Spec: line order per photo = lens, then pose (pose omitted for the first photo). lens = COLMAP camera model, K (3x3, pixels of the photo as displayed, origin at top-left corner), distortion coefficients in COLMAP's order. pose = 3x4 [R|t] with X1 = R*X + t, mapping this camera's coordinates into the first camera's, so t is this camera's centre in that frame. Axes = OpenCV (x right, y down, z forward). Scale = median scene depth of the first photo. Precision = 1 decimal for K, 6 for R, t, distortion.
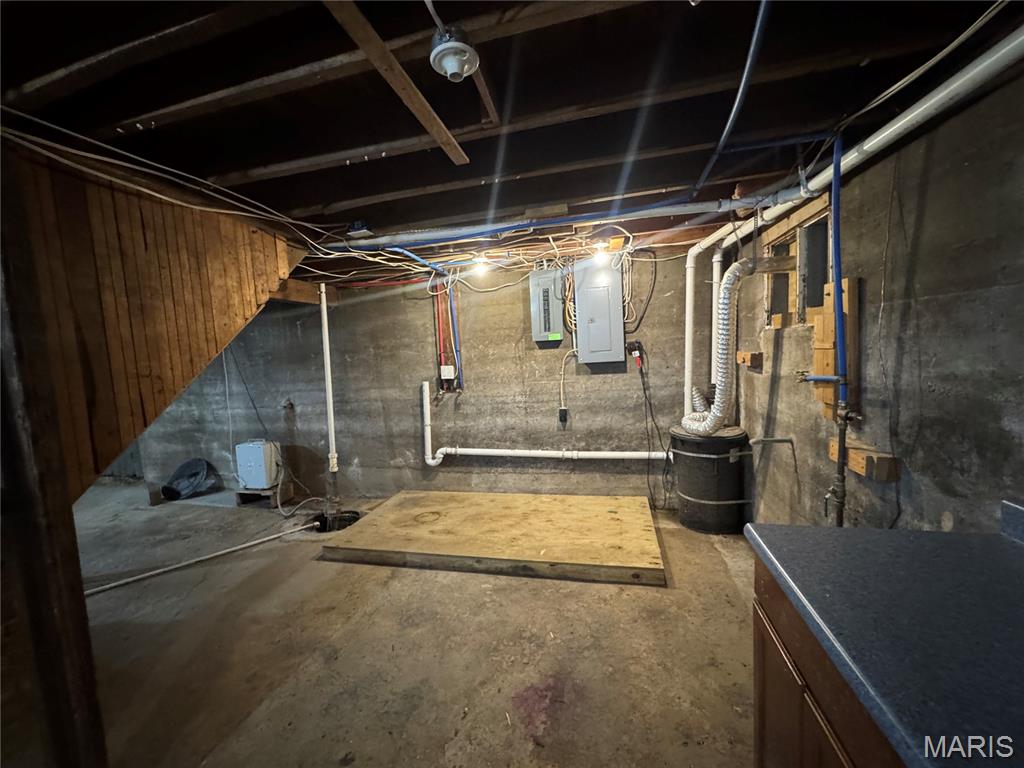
lens RADIAL K [[406.9, 0, 511.7], [0, 406.9, 384.1], [0, 0, 1]] dist [-0.001166, 0.000041]
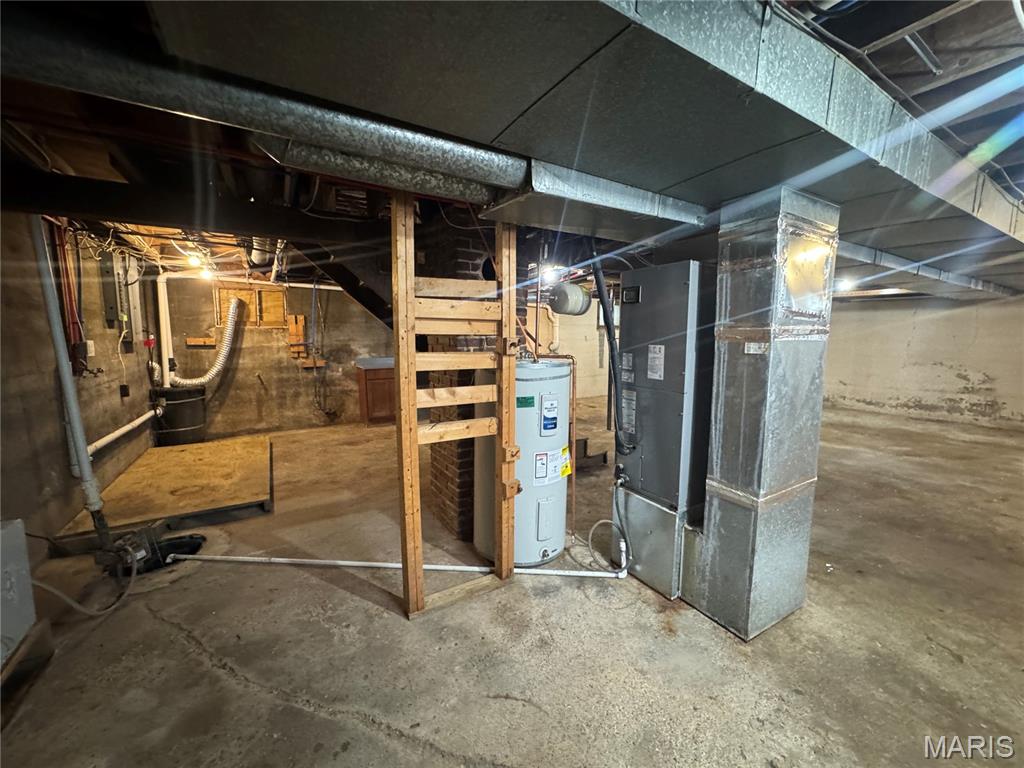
lens RADIAL K [[406.9, 0, 511.7], [0, 406.9, 384.1], [0, 0, 1]] dist [-0.001166, 0.000041]
pose [[-0.699280, -0.024475, 0.714429, -1.376903], [0.103567, 0.985400, 0.135130, 0.019221], [-0.707305, 0.168485, -0.686536, 1.020027]]
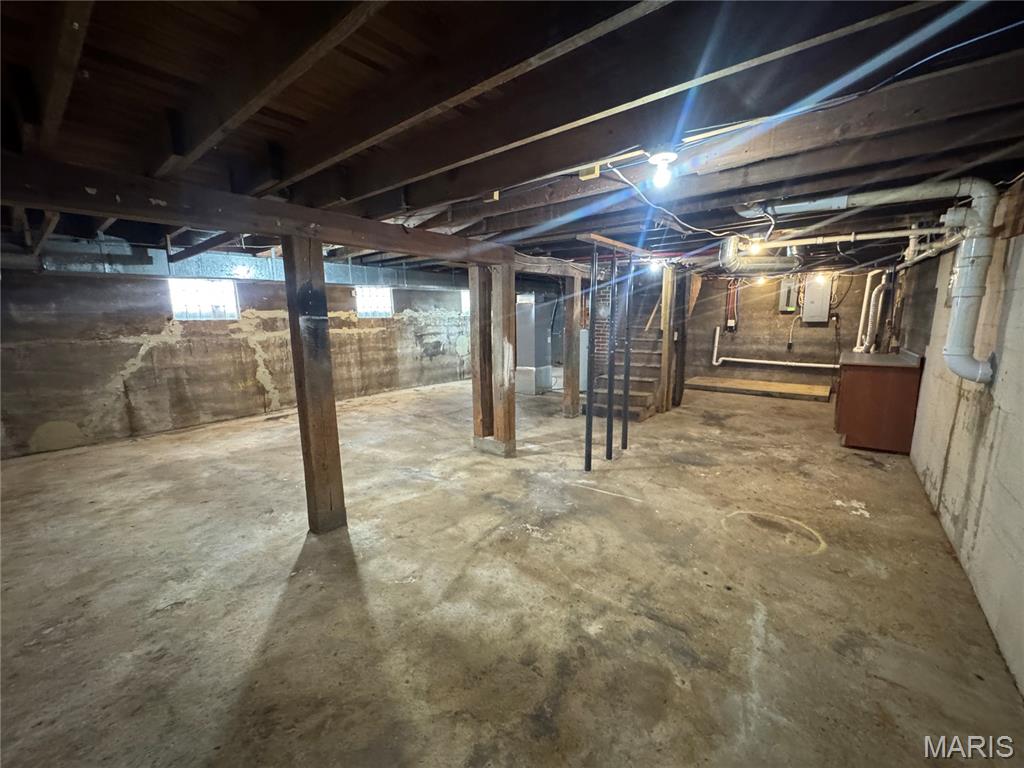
lens RADIAL K [[406.9, 0, 511.7], [0, 406.9, 384.1], [0, 0, 1]] dist [-0.001166, 0.000041]
pose [[0.902988, 0.116340, -0.413615, -0.297276], [-0.076943, 0.990868, 0.110728, 0.156109], [0.422719, -0.068161, 0.903694, -1.630668]]
